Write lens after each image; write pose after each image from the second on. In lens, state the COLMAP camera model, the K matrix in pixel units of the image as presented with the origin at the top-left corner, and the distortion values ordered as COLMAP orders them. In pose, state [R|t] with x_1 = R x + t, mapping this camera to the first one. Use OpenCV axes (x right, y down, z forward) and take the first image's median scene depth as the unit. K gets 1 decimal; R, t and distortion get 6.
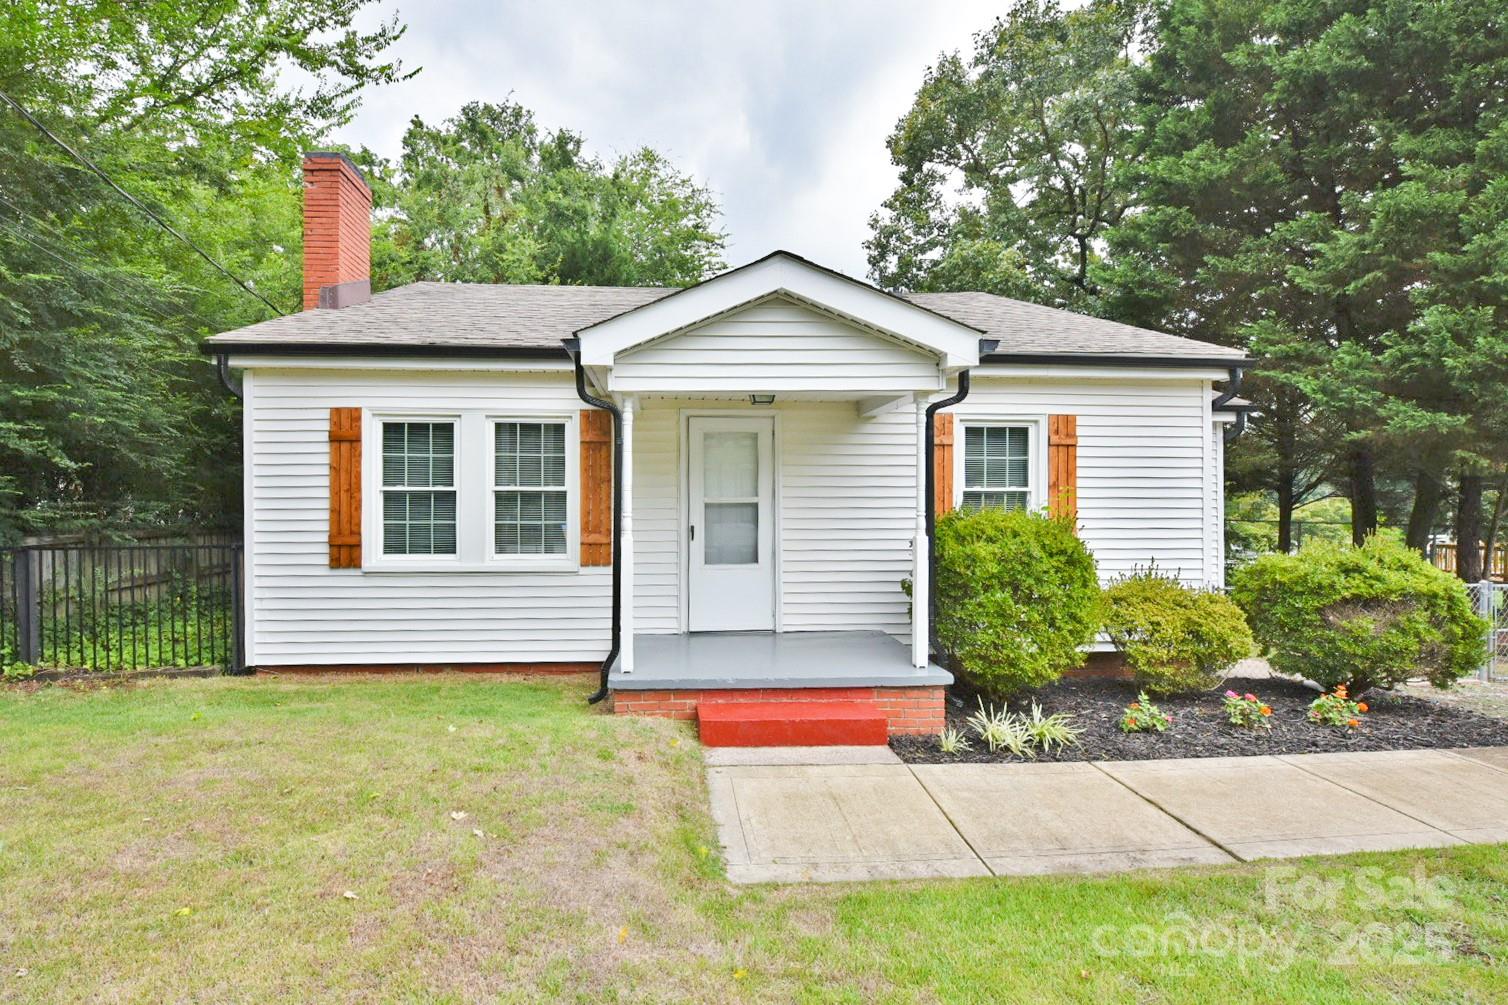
lens RADIAL K [[652.3, 0, 694.5], [0, 652.3, 503.4], [0, 0, 1]] dist [-0.017901, -0.000074]
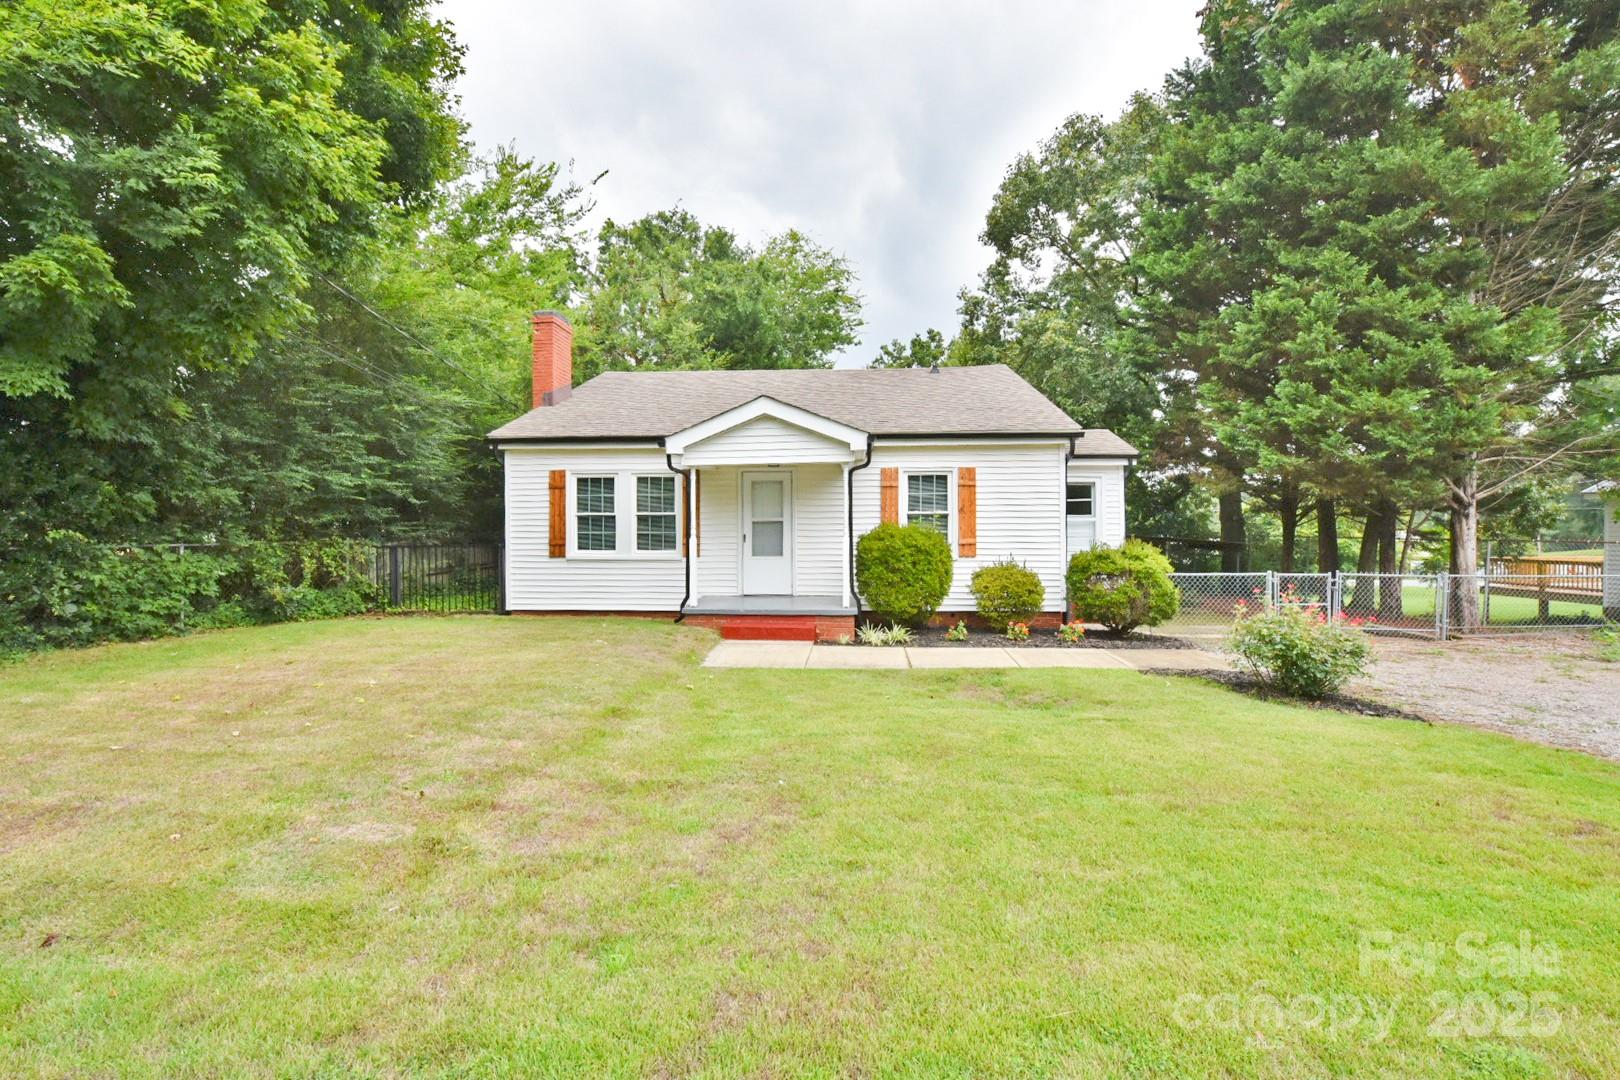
lens RADIAL K [[660.3, 0, 814.6], [0, 660.3, 520.1], [0, 0, 1]] dist [-0.016845, -0.000187]
pose [[0.993016, -0.003893, -0.117914, 0.379857], [0.002952, 0.999962, -0.008152, 0.010677], [0.117942, 0.007747, 0.992990, -0.718794]]
